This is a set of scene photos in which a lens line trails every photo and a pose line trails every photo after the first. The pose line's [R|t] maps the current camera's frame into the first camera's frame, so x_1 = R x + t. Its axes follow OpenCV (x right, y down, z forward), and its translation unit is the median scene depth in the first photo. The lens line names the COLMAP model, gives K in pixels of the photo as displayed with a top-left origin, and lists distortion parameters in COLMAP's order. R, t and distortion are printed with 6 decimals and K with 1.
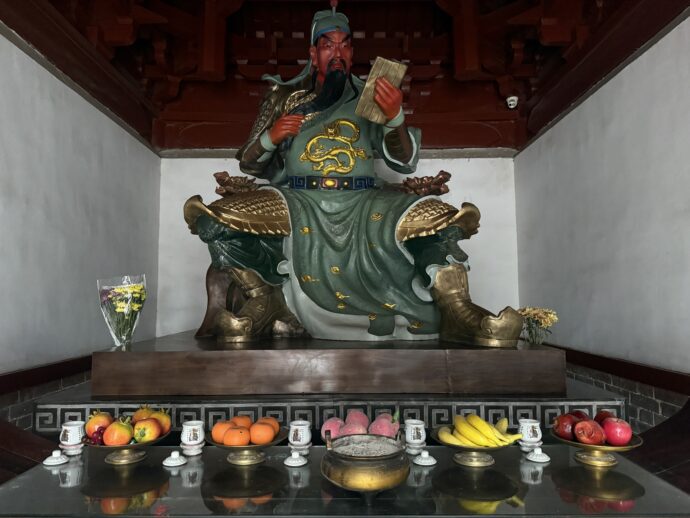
lens RADIAL K [[483.7, 0, 345.0], [0, 483.7, 259.0], [0, 0, 1]] dist [0.003001, 0.000050]
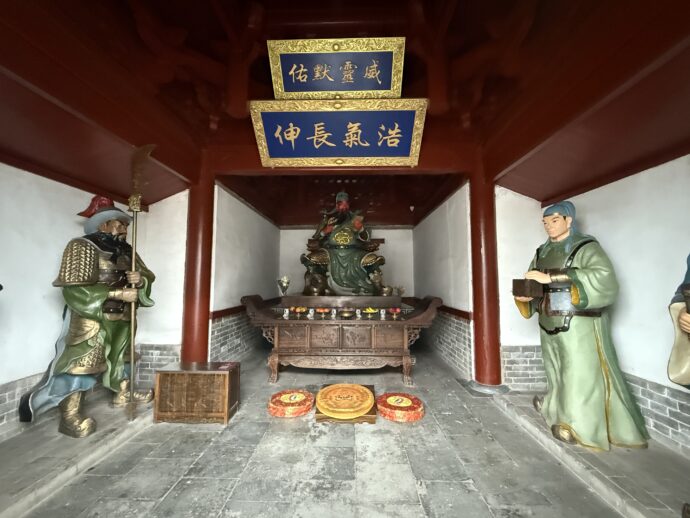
lens RADIAL K [[278.6, 0, 345.0], [0, 278.6, 259.0], [0, 0, 1]] dist [-0.000332, -0.000032]
pose [[0.999442, 0.003578, -0.033214, 0.057691], [-0.003538, 0.999993, 0.001268, -0.089286], [0.033218, -0.001150, 0.999447, -0.965267]]
